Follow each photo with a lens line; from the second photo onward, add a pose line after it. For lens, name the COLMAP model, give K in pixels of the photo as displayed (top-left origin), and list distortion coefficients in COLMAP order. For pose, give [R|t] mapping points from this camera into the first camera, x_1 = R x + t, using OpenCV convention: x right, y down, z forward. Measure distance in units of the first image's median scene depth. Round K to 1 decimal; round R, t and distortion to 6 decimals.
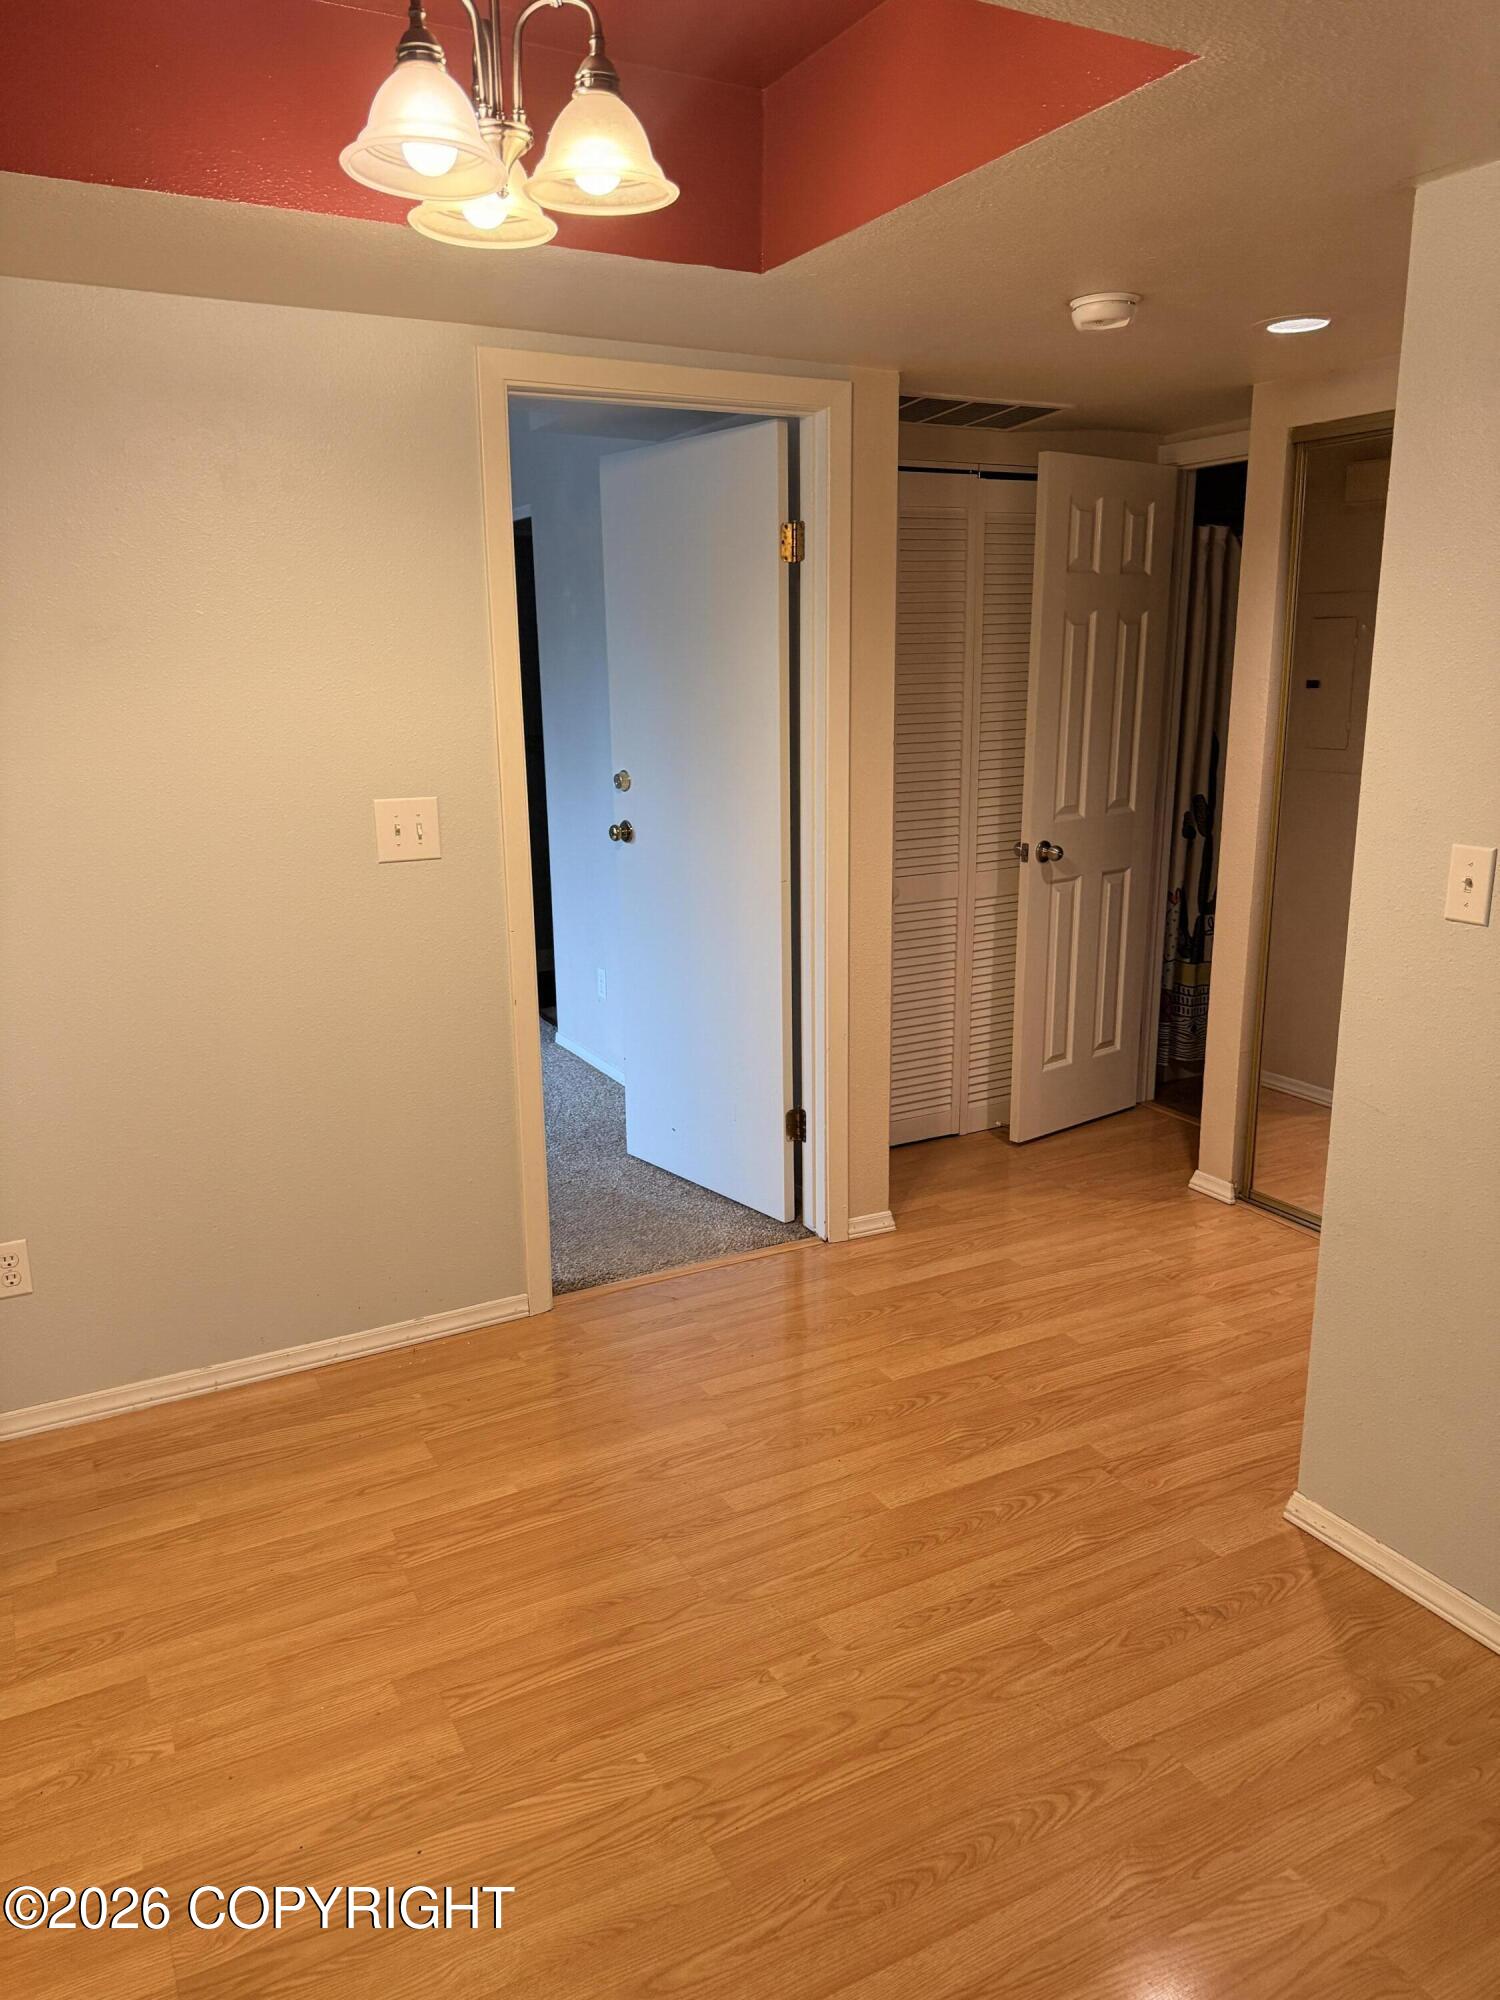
lens RADIAL K [[1421.7, 0, 750.0], [0, 1421.7, 1004.0], [0, 0, 1]] dist [0.055885, -0.050003]
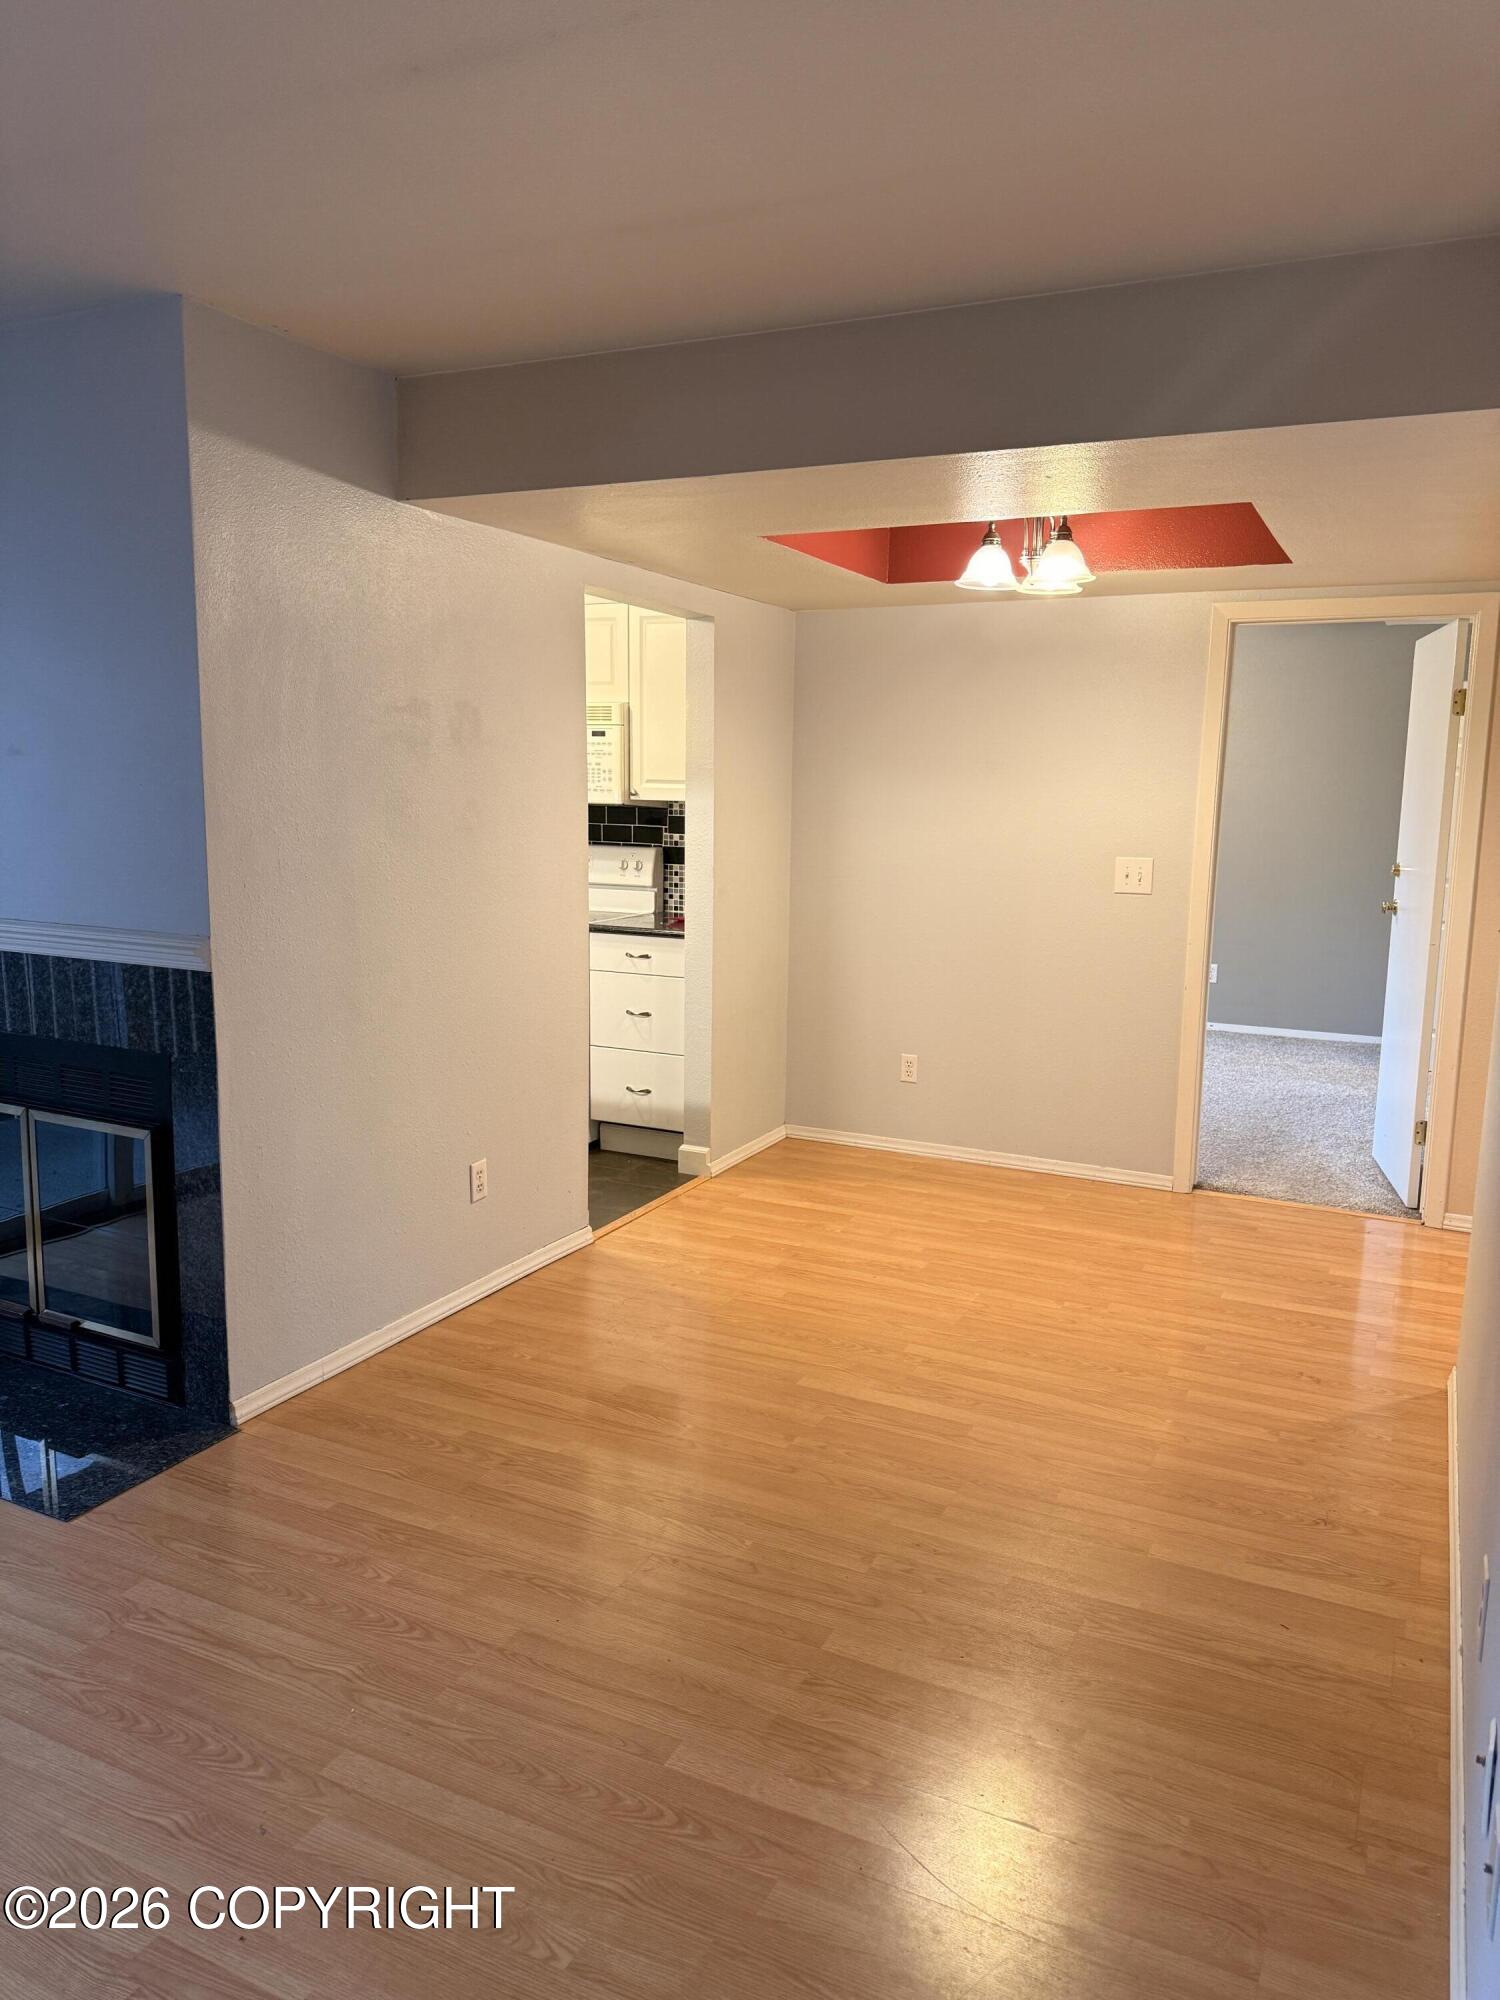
lens RADIAL K [[1421.7, 0, 755.2], [0, 1421.7, 1001.6], [0, 0, 1]] dist [0.055885, -0.050003]
pose [[0.588832, 0.146159, -0.794931, 1.012731], [-0.217093, 0.975973, 0.018638, 0.108099], [0.778555, 0.161599, 0.606414, -0.442463]]
